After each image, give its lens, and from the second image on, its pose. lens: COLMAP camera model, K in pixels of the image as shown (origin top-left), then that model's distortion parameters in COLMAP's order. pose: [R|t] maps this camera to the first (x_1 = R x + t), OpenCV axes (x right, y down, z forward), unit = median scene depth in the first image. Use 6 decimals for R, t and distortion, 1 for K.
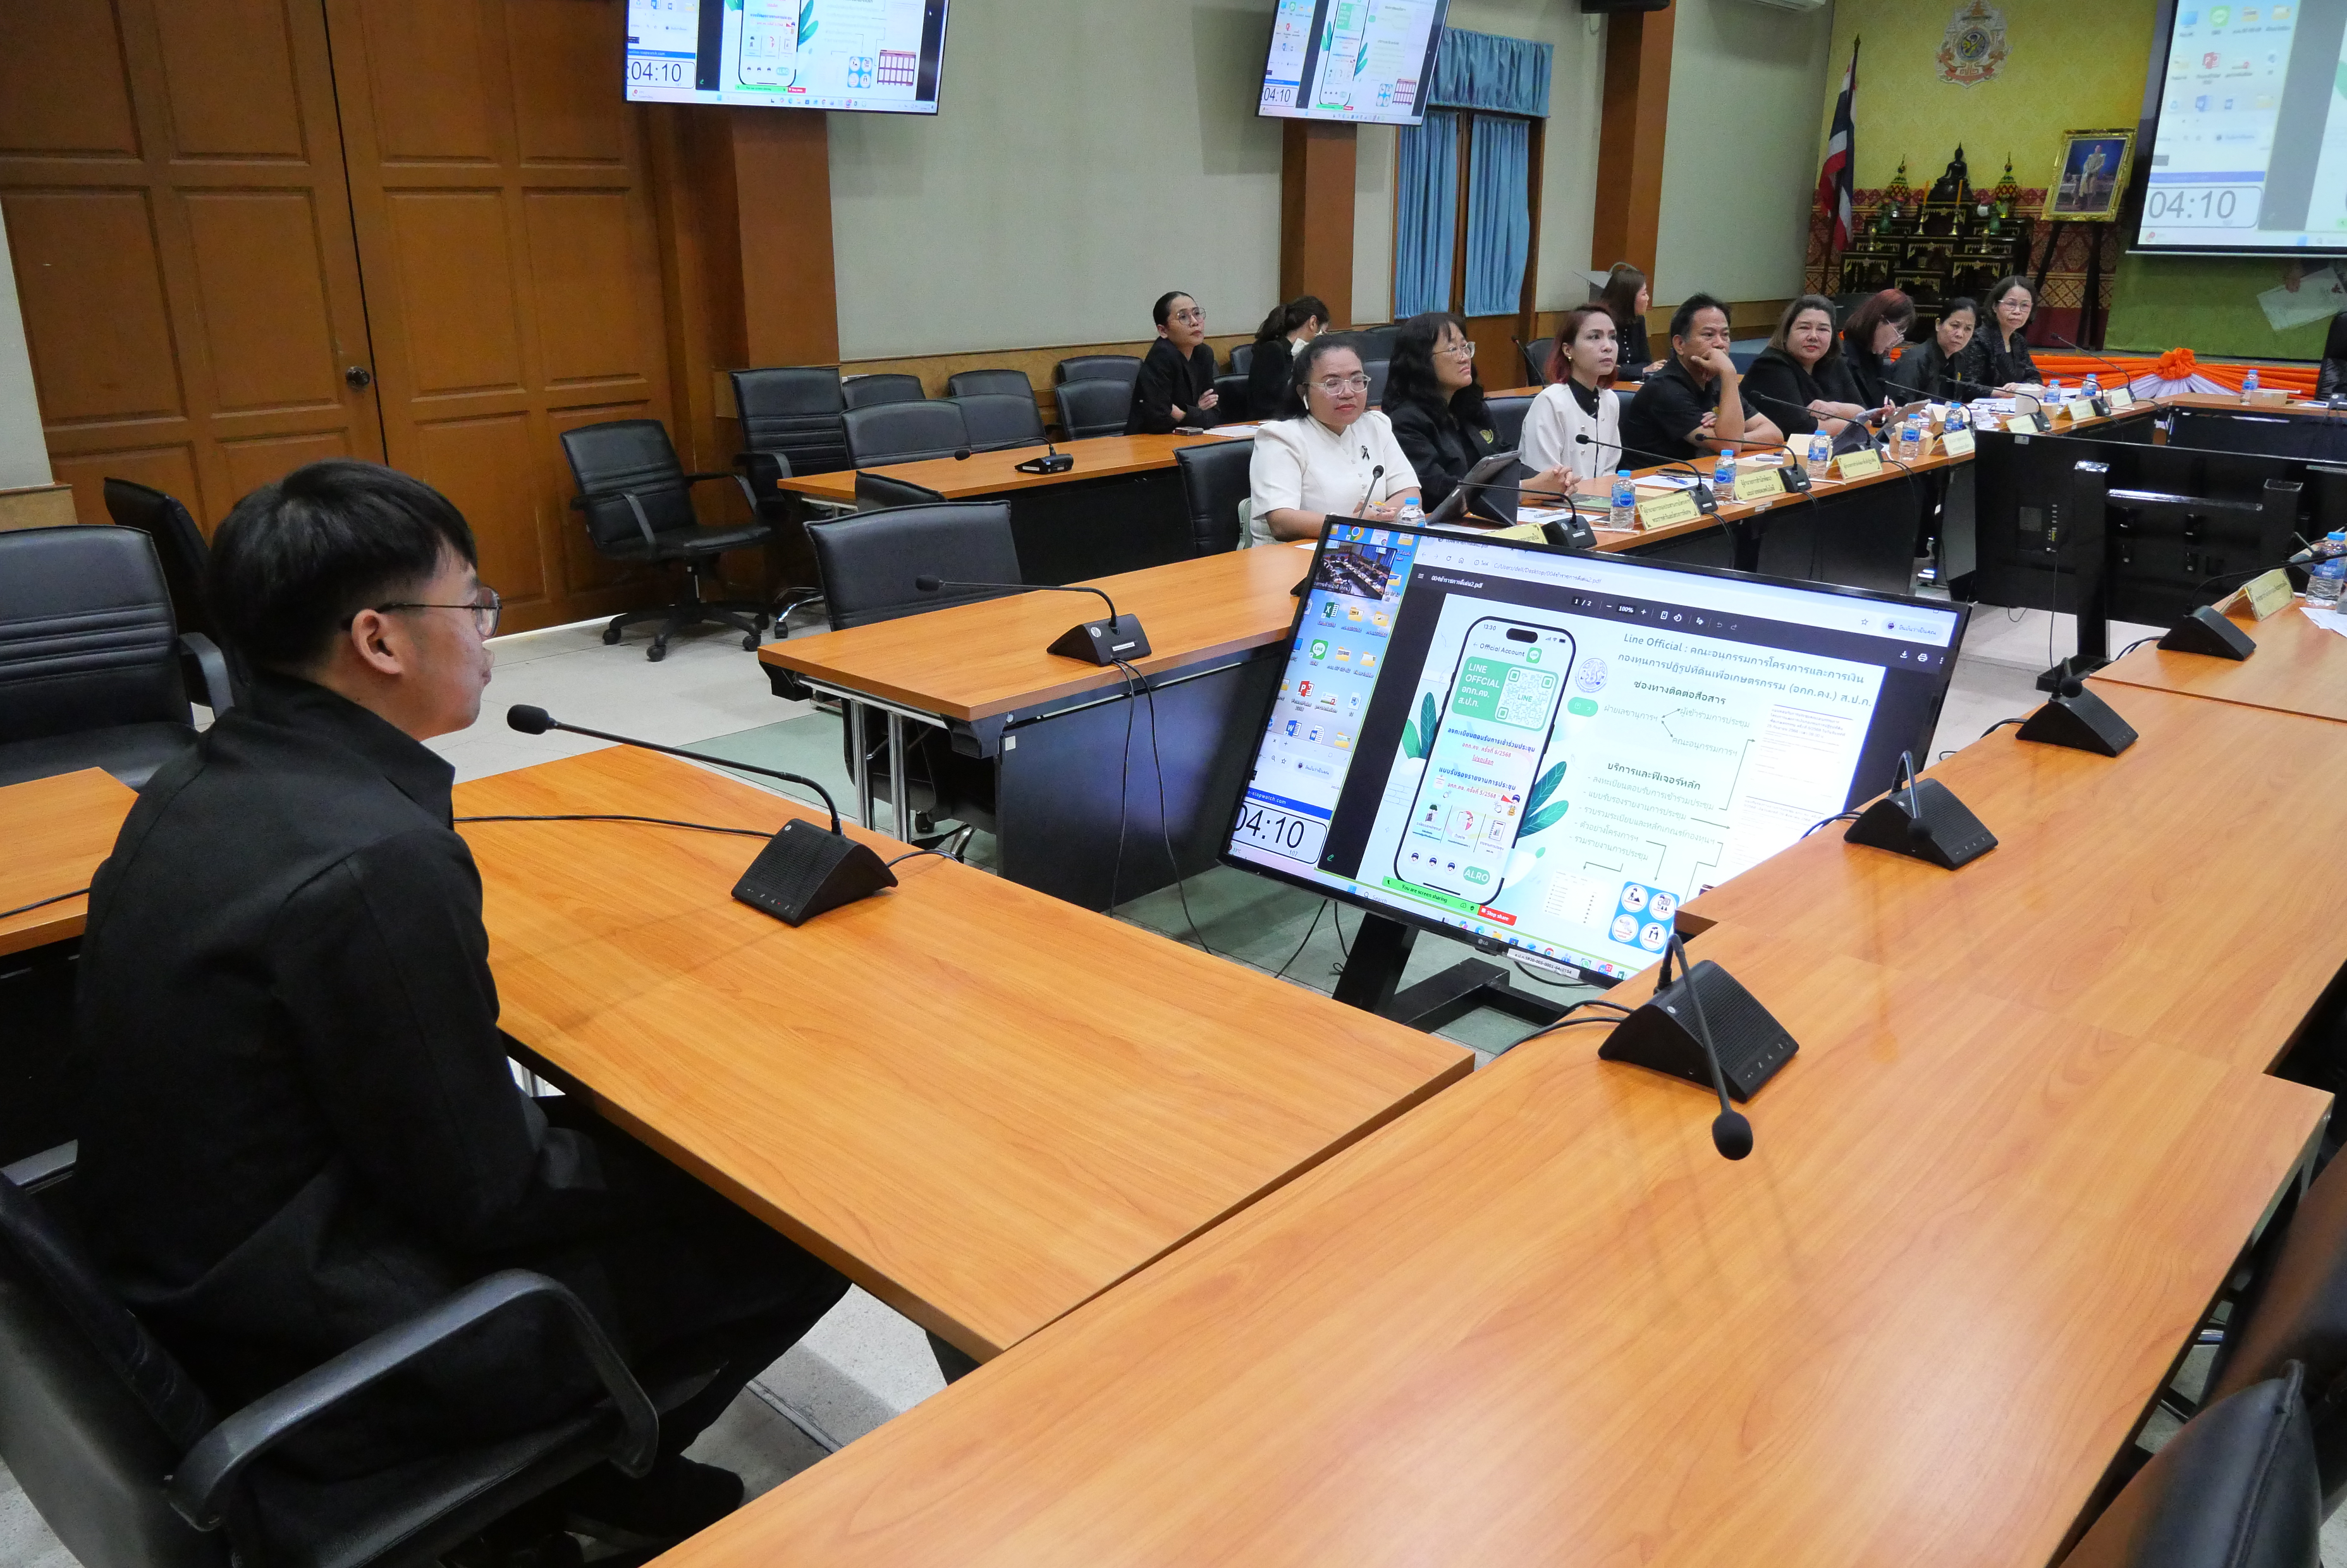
lens RADIAL K [[1731.3, 0, 1160.2], [0, 1731.3, 802.7], [0, 0, 1]] dist [-0.040673, 0.016419]
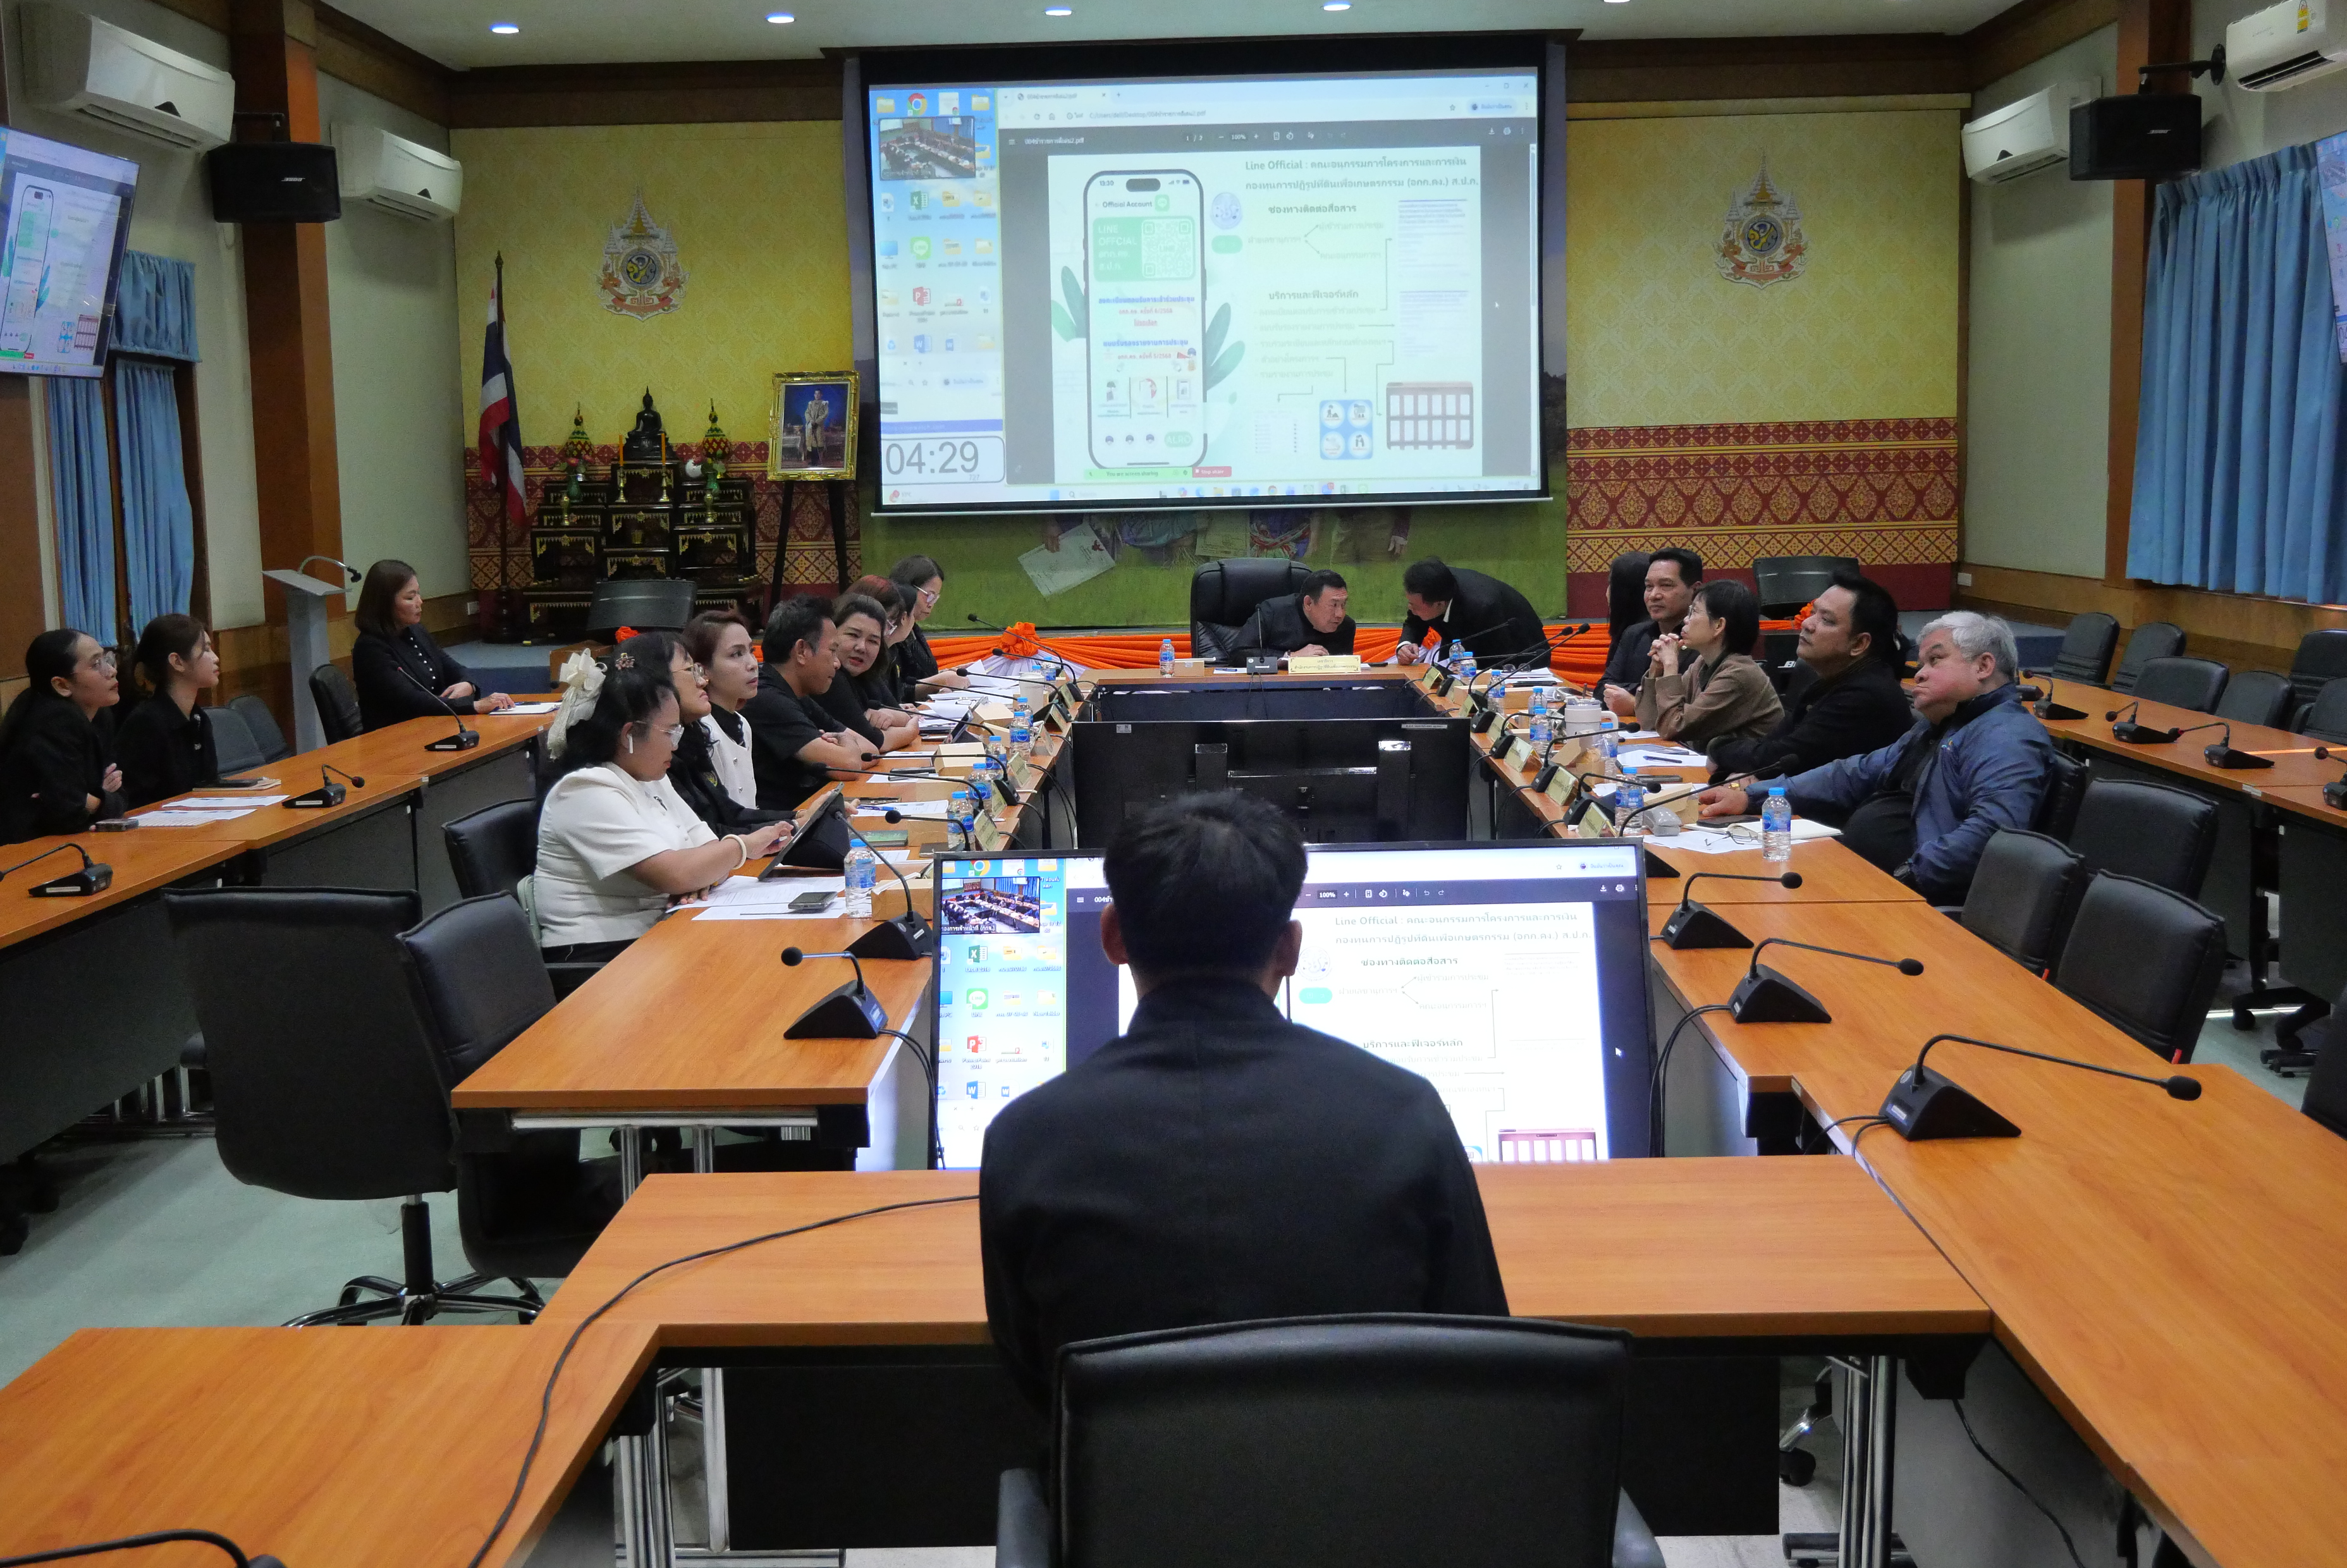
lens RADIAL K [[2759.8, 0, 1213.1], [0, 2759.8, 814.5], [0, 0, 1]] dist [-0.000838, 0.000000]
pose [[0.731448, -0.101540, 0.674294, -0.228152], [0.235289, 0.965702, -0.109809, 0.001404], [-0.640018, 0.238974, 0.730253, -0.041841]]
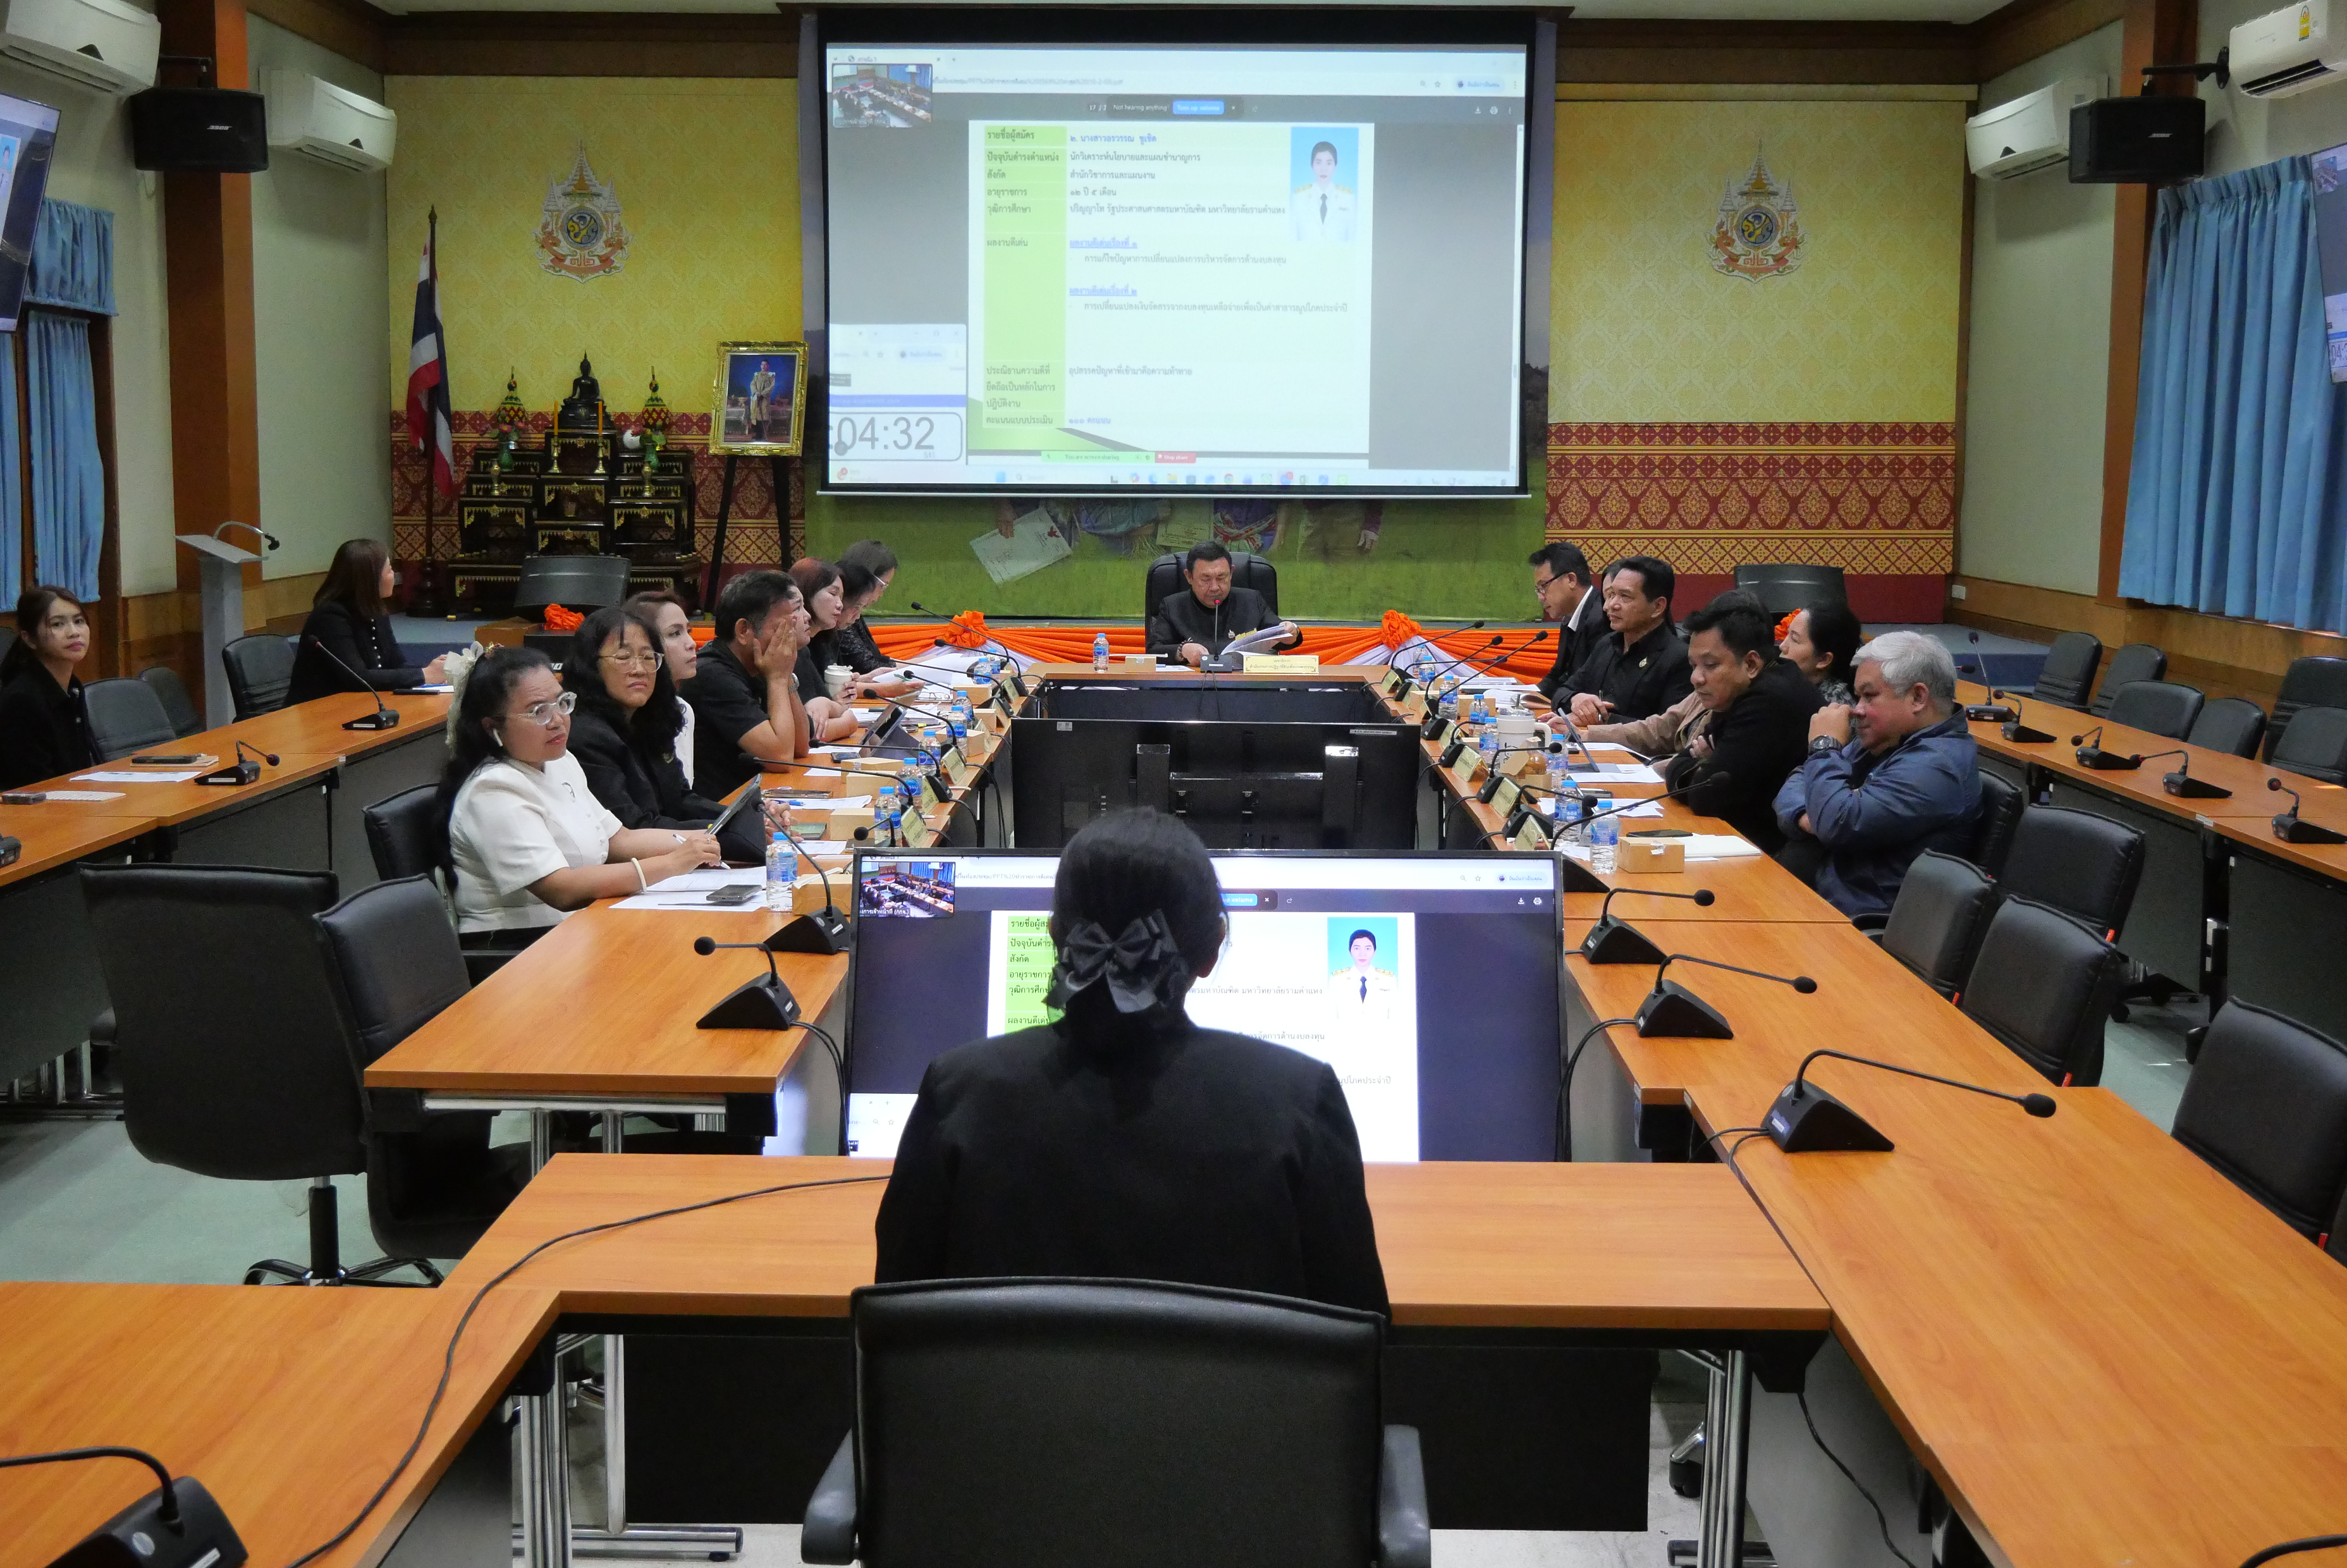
lens RADIAL K [[2930.3, 0, 1192.0], [0, 2930.3, 798.7], [0, 0, 1]] dist [0.004241, 0.000000]
pose [[0.730048, -0.077694, 0.678965, -0.235365], [0.210158, 0.970896, -0.114870, 0.003804], [-0.650280, 0.226550, 0.725129, -0.054734]]
